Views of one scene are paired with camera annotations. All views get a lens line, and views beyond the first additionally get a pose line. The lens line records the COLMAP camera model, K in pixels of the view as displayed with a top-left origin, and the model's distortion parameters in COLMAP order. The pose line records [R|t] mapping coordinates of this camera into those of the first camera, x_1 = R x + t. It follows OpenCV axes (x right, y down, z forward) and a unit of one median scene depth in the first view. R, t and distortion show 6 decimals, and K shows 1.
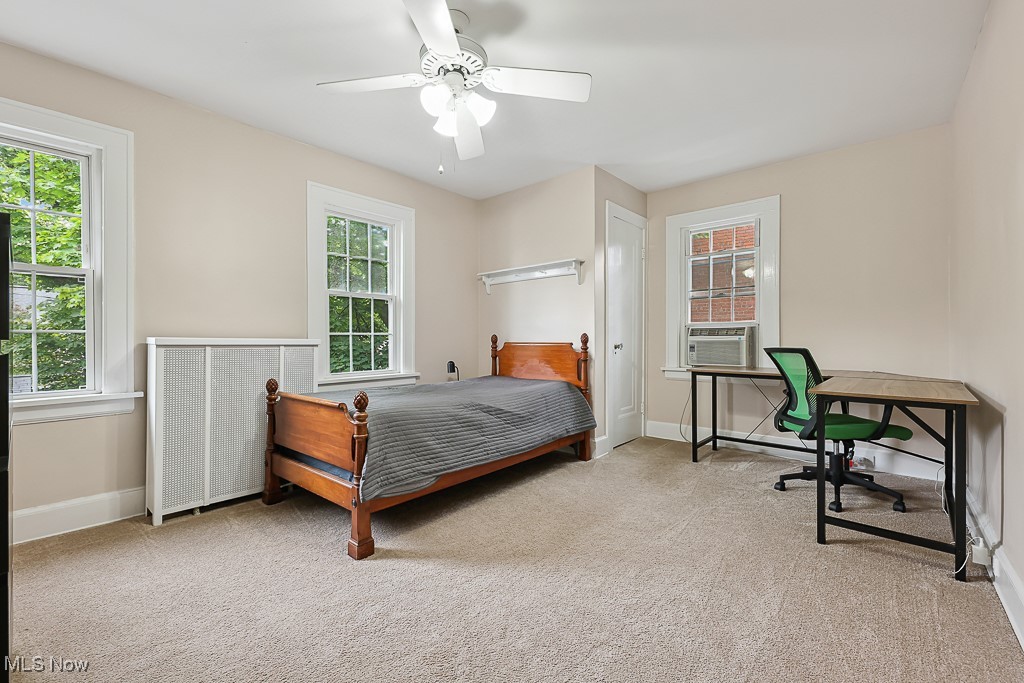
lens RADIAL K [[437.6, 0, 512.0], [0, 437.6, 341.5], [0, 0, 1]] dist [-0.001001, -0.000049]
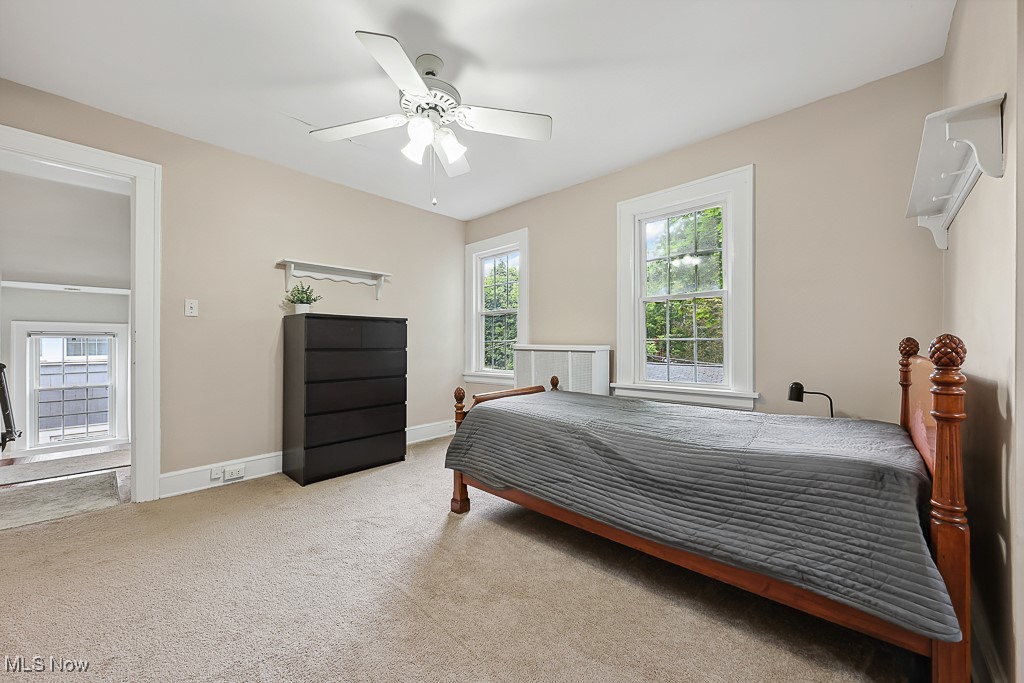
lens RADIAL K [[382.4, 0, 512.0], [0, 382.4, 341.5], [0, 0, 1]] dist [0.001047, 0.000035]
pose [[-0.052737, -0.002673, -0.998605, 0.620555], [-0.000068, 0.999996, -0.002673, -0.016000], [0.998608, -0.000073, -0.052737, 0.942334]]
